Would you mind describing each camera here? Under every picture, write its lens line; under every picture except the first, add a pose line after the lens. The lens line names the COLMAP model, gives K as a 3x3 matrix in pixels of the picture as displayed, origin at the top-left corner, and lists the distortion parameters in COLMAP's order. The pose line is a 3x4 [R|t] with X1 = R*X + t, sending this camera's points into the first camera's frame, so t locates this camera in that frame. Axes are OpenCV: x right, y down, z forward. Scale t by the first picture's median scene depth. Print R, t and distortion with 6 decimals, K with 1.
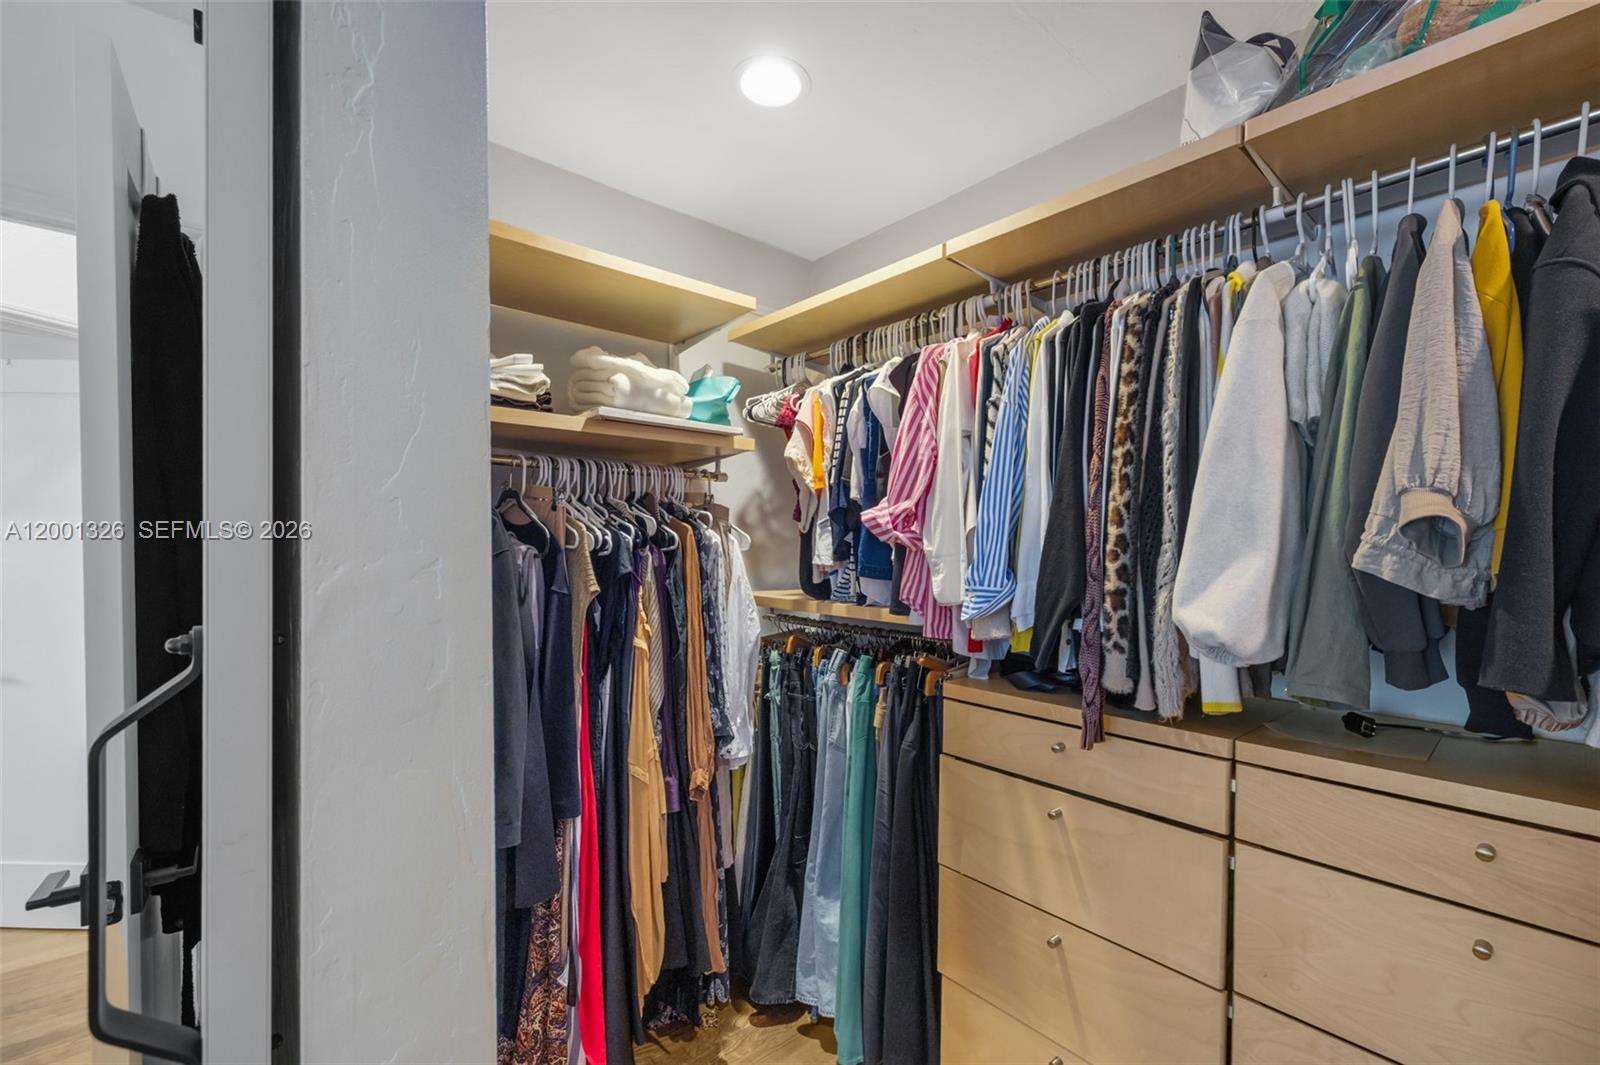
lens RADIAL K [[681.0, 0, 801.3], [0, 681.0, 544.9], [0, 0, 1]] dist [-0.002338, -0.000113]
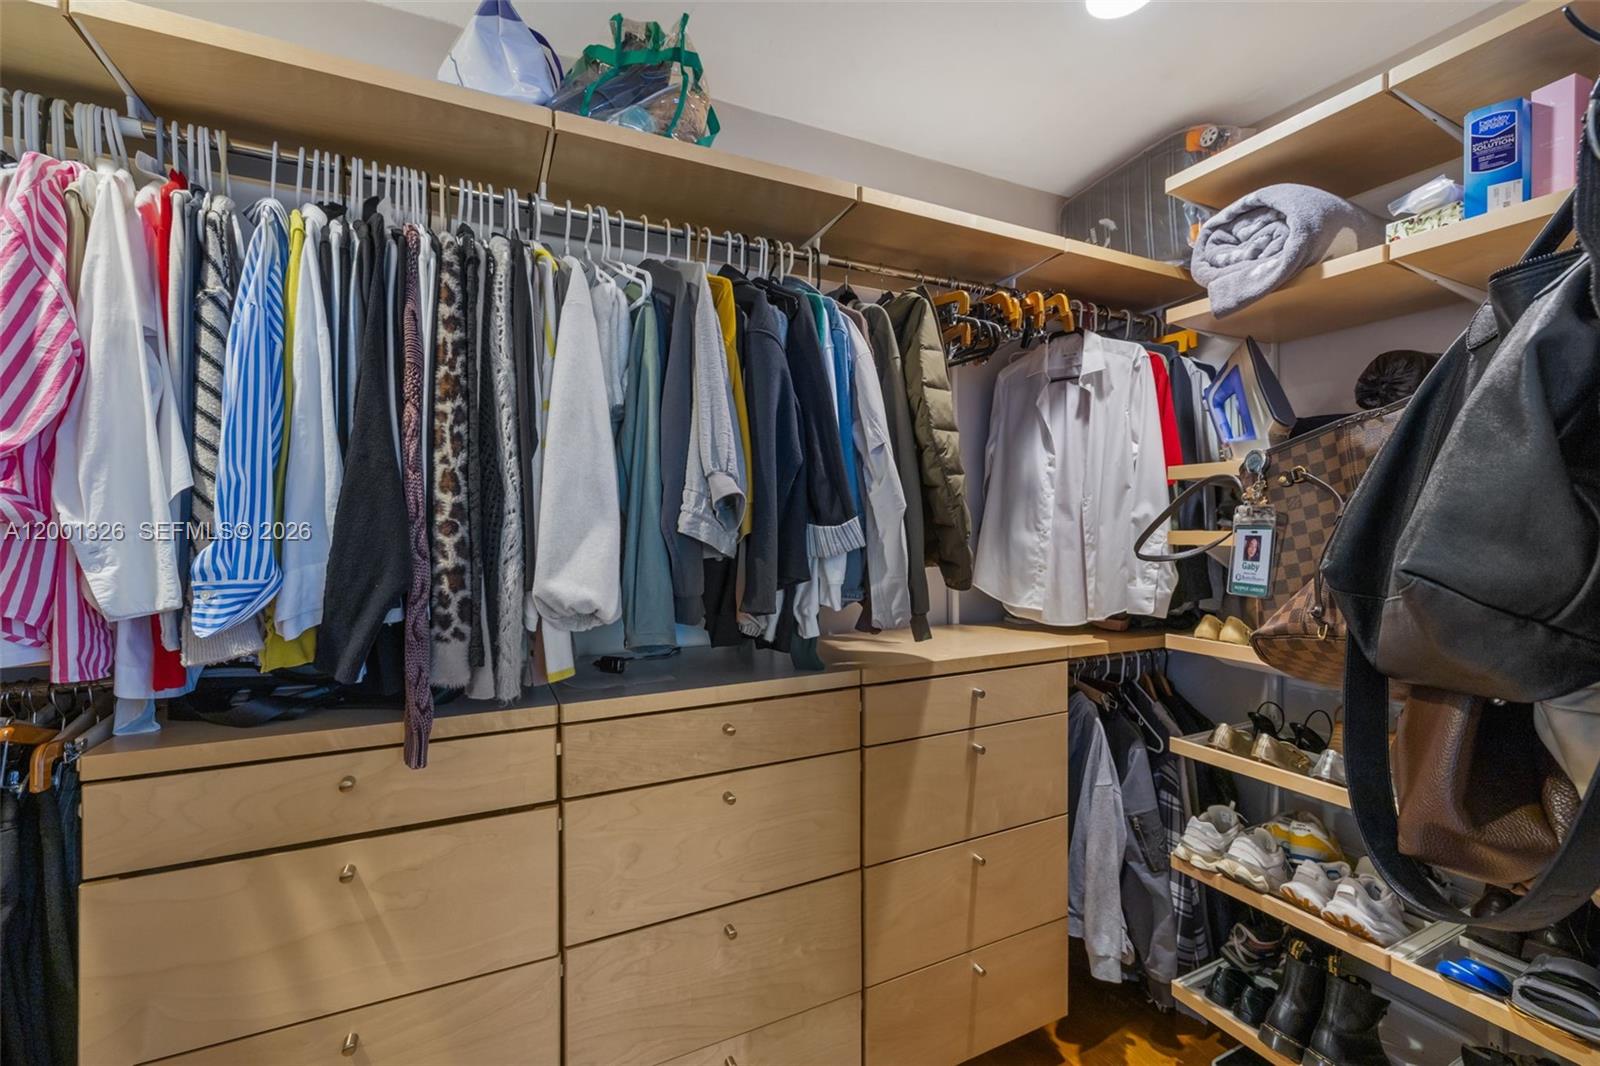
lens RADIAL K [[681.0, 0, 804.4], [0, 681.0, 517.2], [0, 0, 1]] dist [-0.002338, -0.000113]
pose [[0.249025, 0.001221, 0.968496, -0.250551], [0.005120, 0.999984, -0.002577, 0.006865], [-0.968484, 0.005601, 0.249015, 0.354031]]
